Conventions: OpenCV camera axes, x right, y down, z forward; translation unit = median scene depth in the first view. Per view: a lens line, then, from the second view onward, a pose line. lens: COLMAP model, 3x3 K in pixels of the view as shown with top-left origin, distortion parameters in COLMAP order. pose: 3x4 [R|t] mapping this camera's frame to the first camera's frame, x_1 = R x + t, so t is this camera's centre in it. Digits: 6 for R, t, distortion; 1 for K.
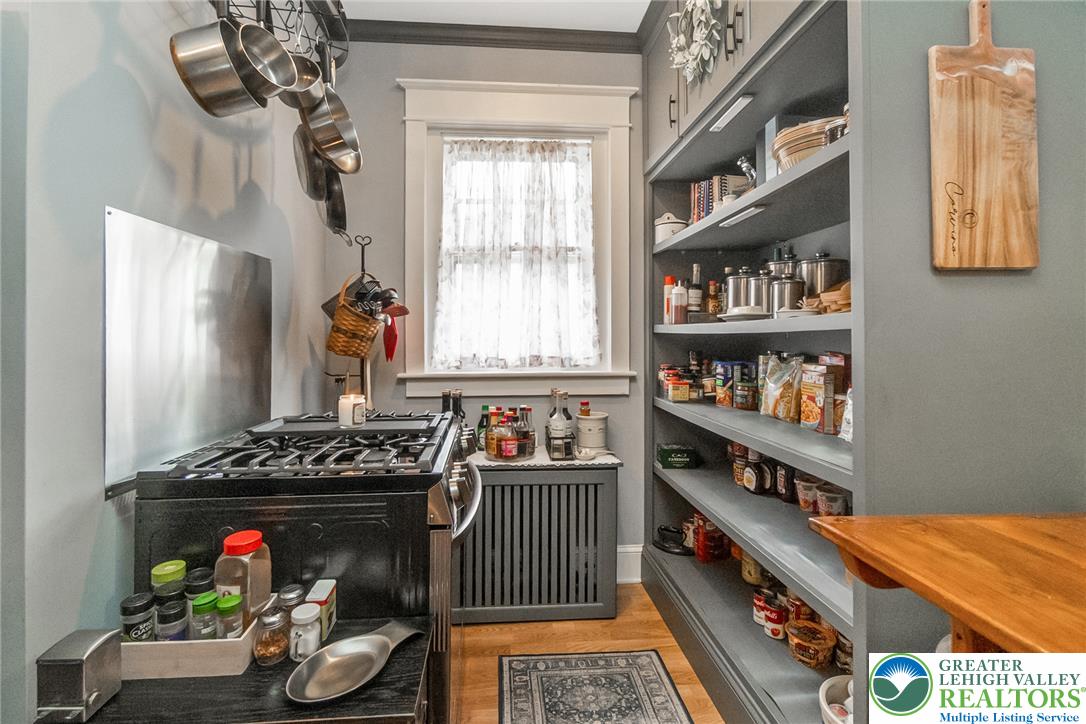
lens RADIAL K [[493.0, 0, 539.5], [0, 493.0, 336.1], [0, 0, 1]] dist [-0.002801, -0.000161]
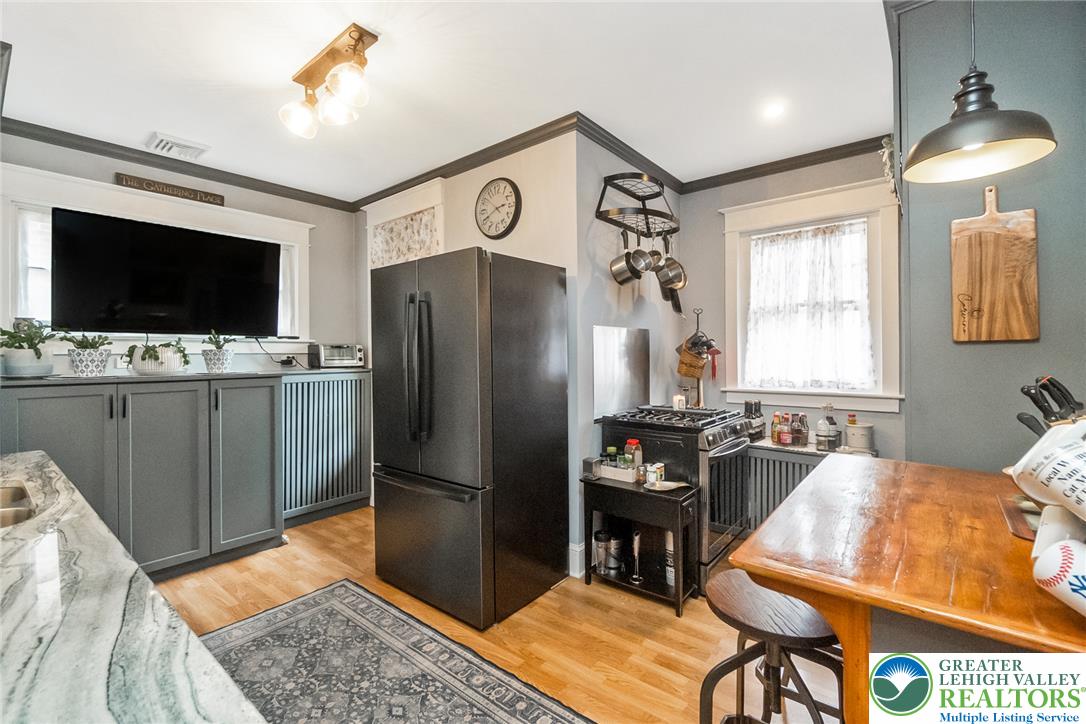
lens RADIAL K [[475.1, 0, 541.1], [0, 475.1, 348.9], [0, 0, 1]] dist [-0.000810, -0.000005]
pose [[0.713985, -0.011839, -0.700061, 0.465889], [0.006748, 0.999927, -0.010028, -0.050486], [0.700129, 0.002436, 0.714012, -0.656259]]
